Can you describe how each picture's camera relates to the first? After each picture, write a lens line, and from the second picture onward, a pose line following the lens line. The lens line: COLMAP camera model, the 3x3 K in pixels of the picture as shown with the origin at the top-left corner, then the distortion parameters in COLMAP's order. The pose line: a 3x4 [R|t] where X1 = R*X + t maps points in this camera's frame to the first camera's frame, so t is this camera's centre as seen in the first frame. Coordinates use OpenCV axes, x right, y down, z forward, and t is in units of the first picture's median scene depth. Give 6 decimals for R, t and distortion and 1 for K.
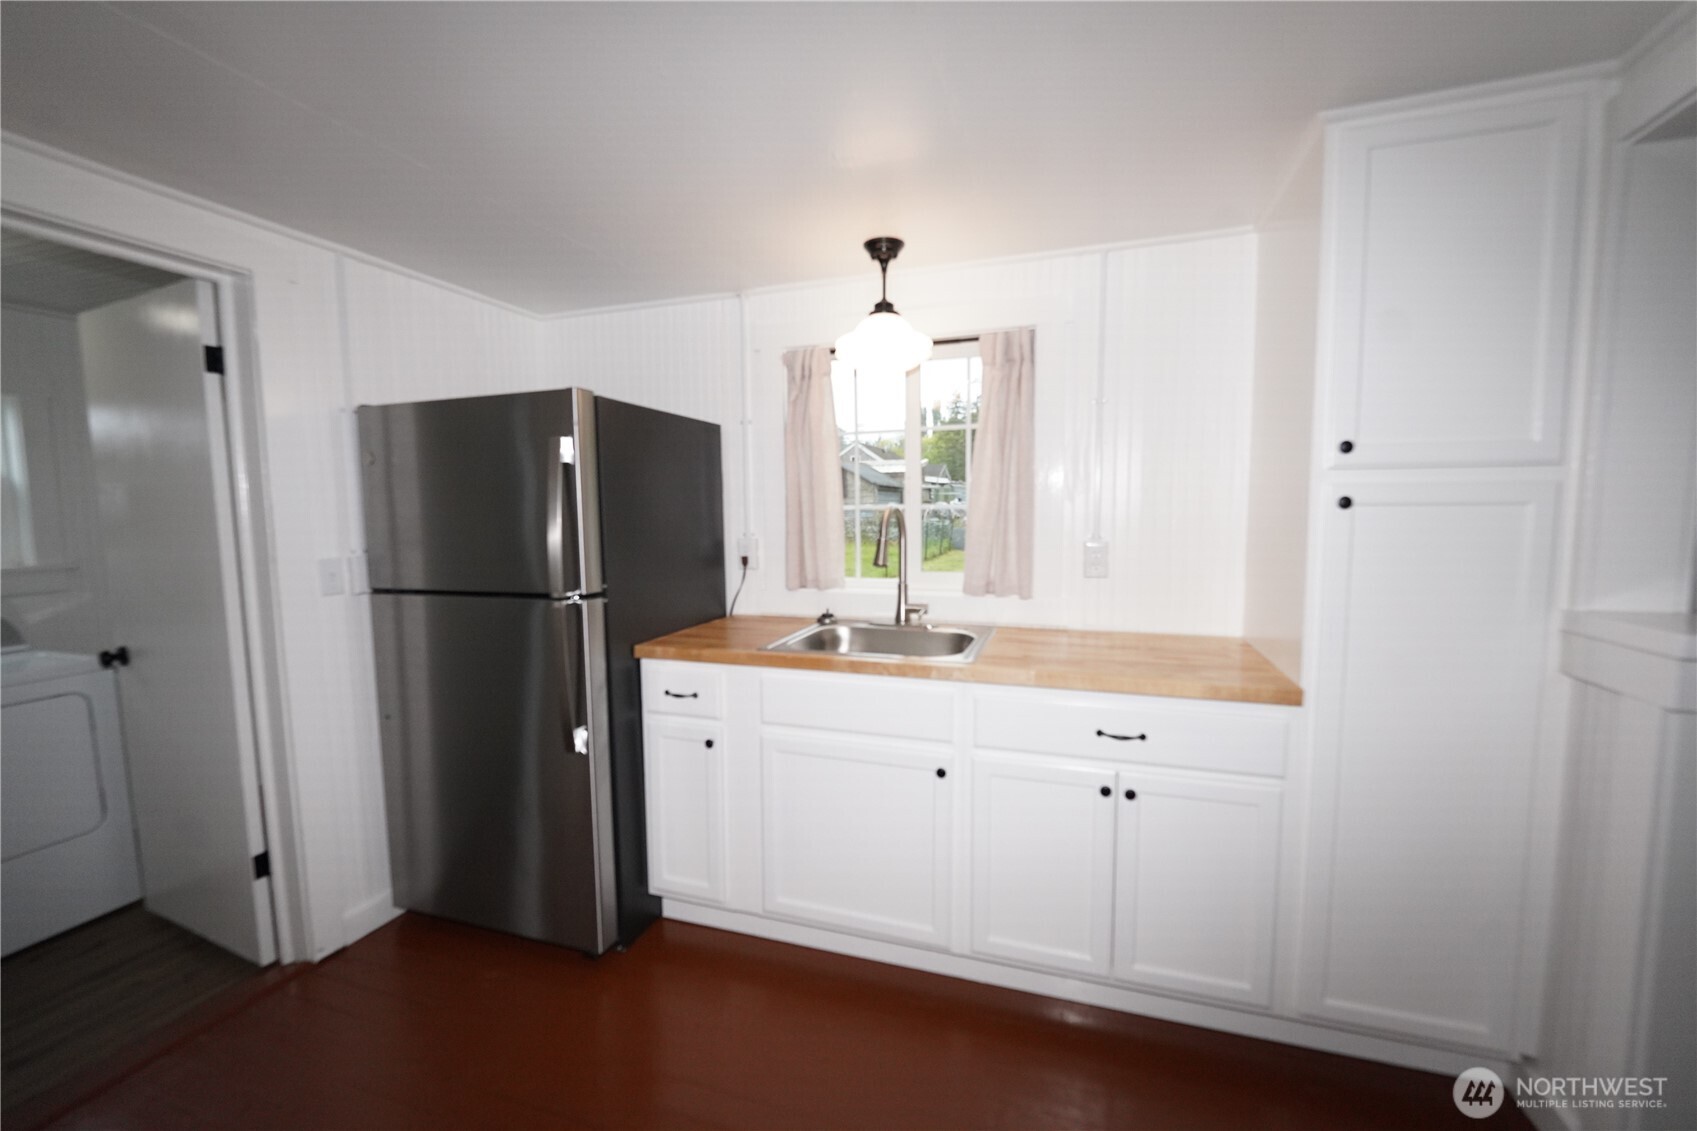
lens RADIAL K [[681.6, 0, 855.7], [0, 681.6, 566.1], [0, 0, 1]] dist [-0.008994, -0.001970]
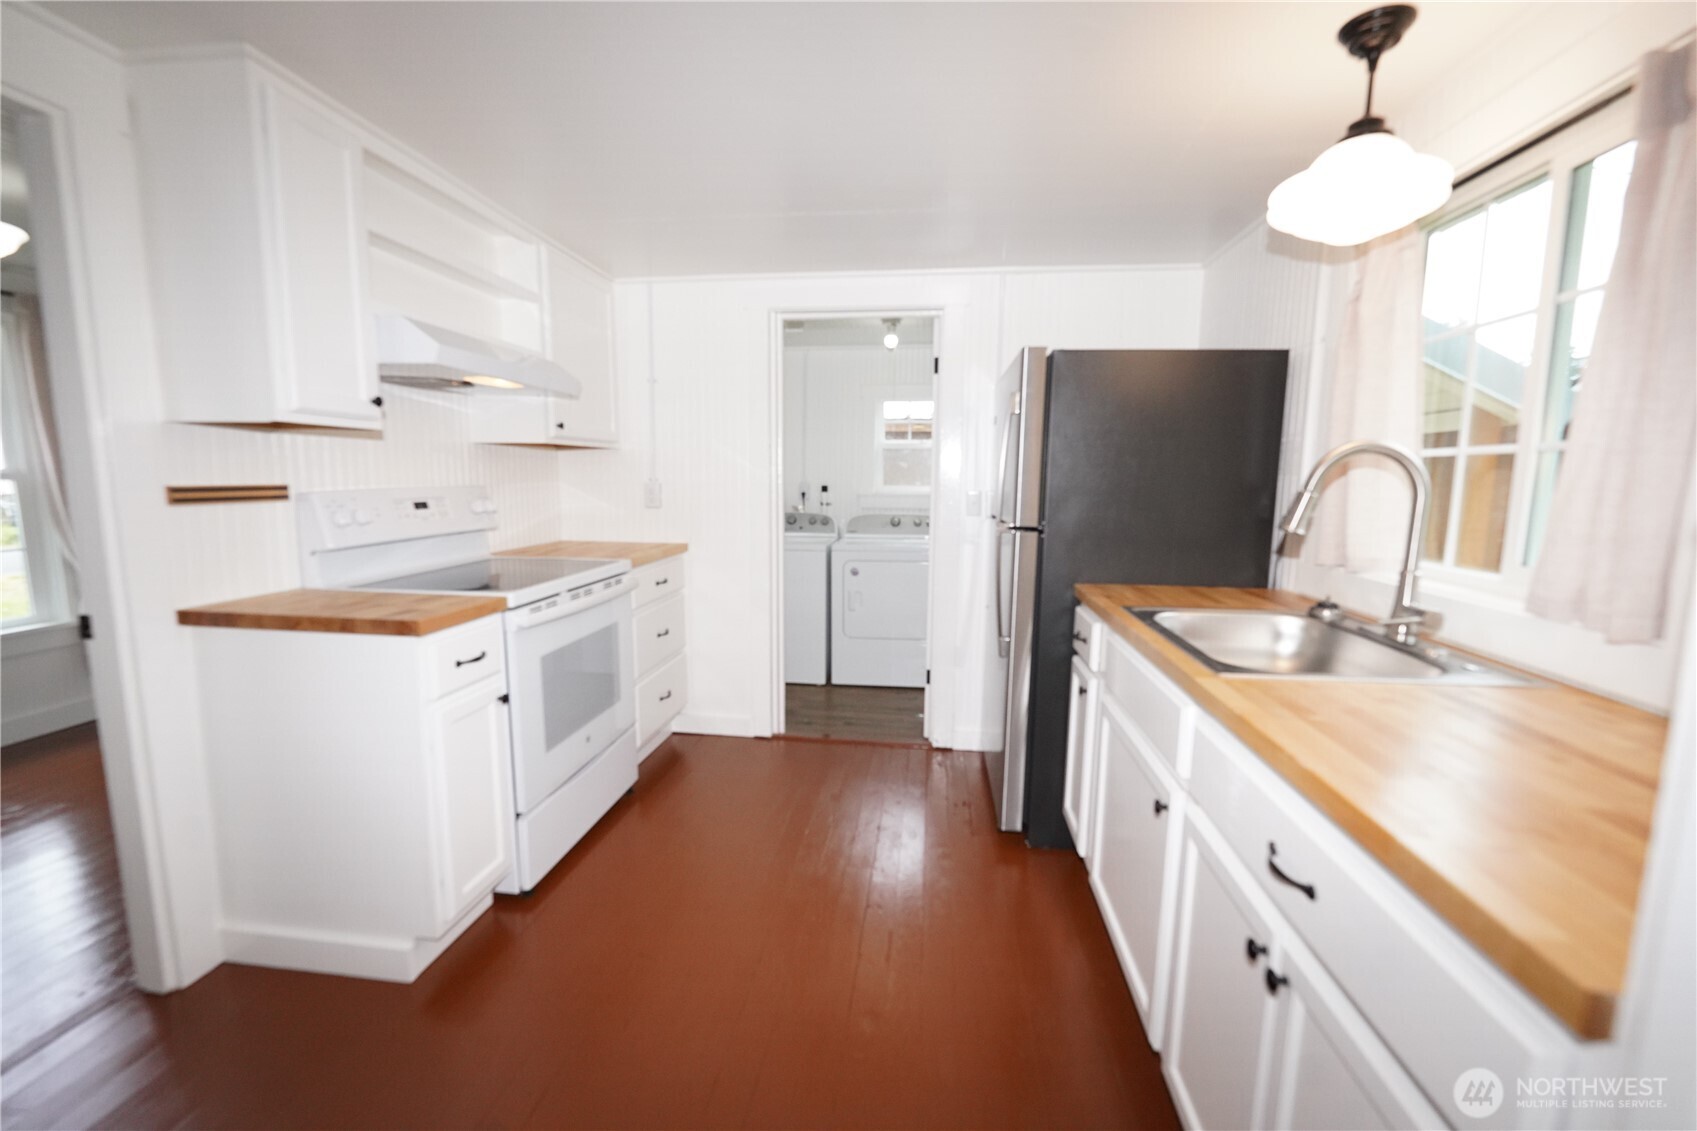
lens RADIAL K [[681.6, 0, 855.7], [0, 681.6, 566.1], [0, 0, 1]] dist [-0.008994, -0.001970]
pose [[0.209253, 0.142548, -0.967416, 0.613436], [-0.094033, 0.987666, 0.125192, -0.010501], [0.973330, 0.064773, 0.220077, 0.428913]]
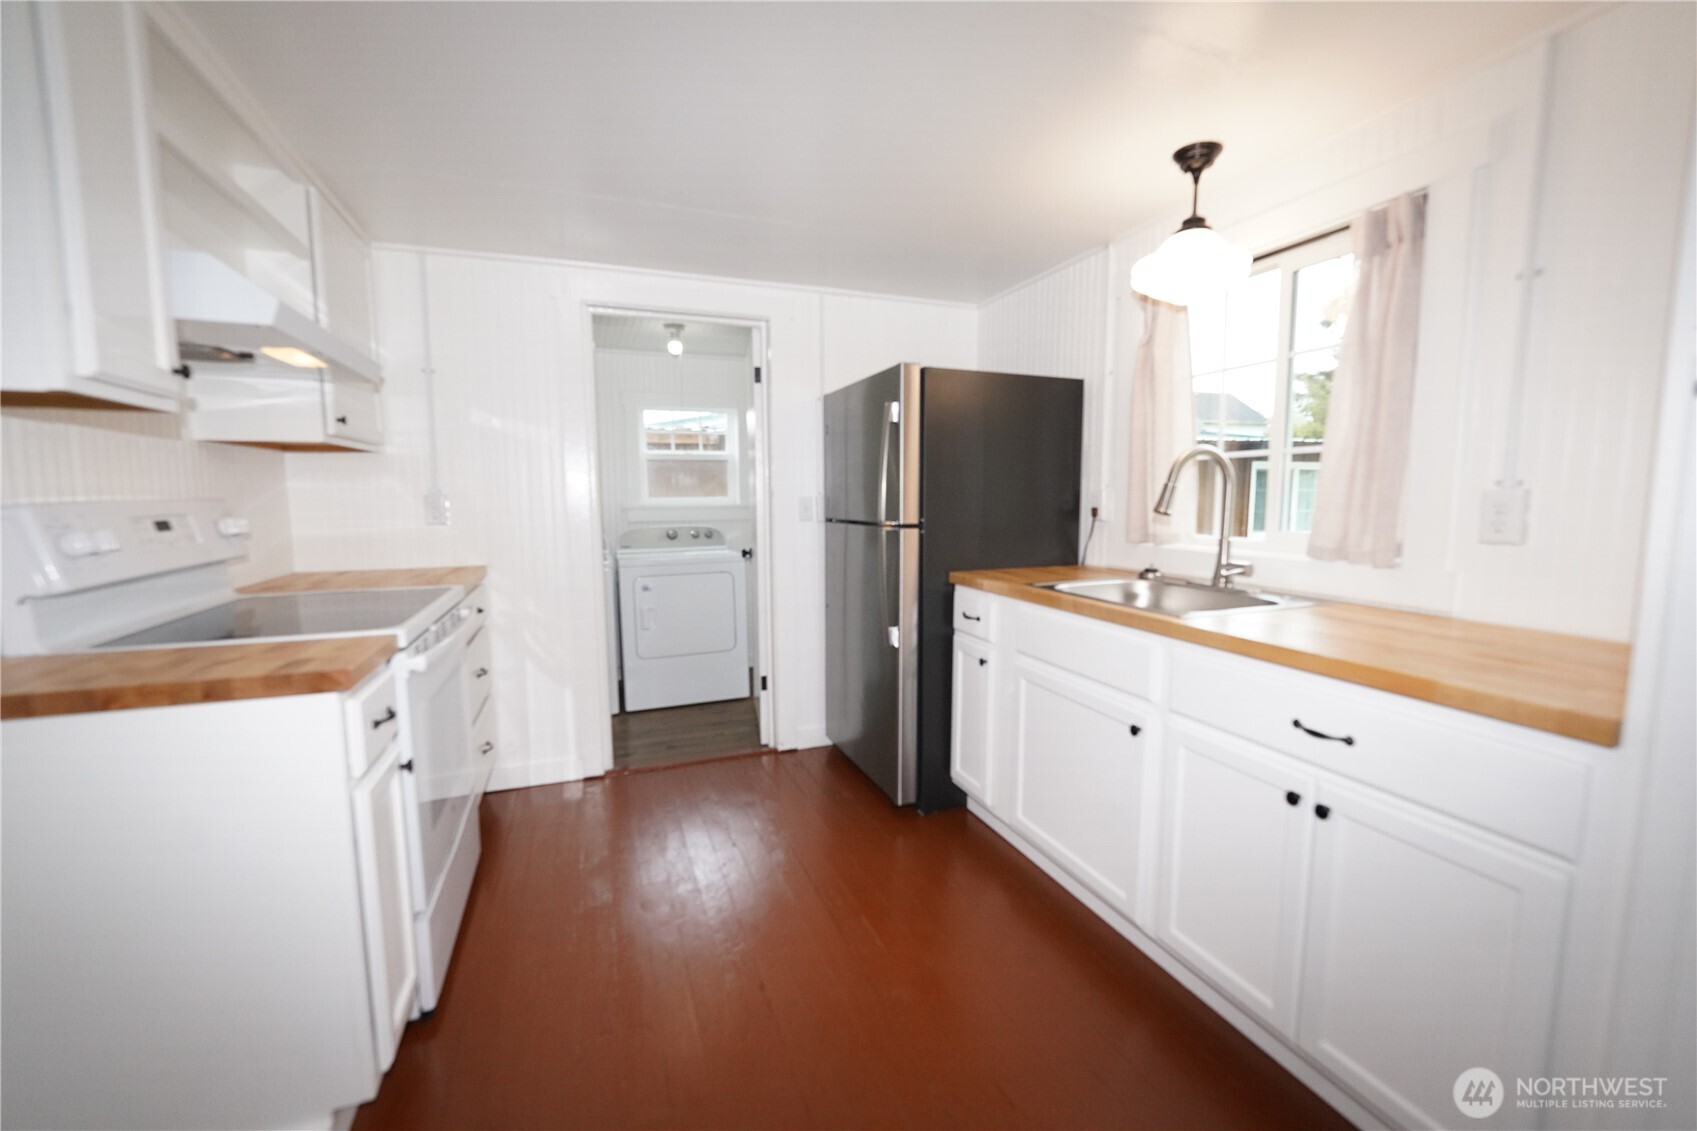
lens RADIAL K [[681.6, 0, 855.7], [0, 681.6, 566.1], [0, 0, 1]] dist [-0.008994, -0.001970]
pose [[0.642342, 0.089963, -0.761120, 0.478129], [-0.066806, 0.995879, 0.061331, 0.041962], [0.763501, 0.011452, 0.645705, 0.092393]]
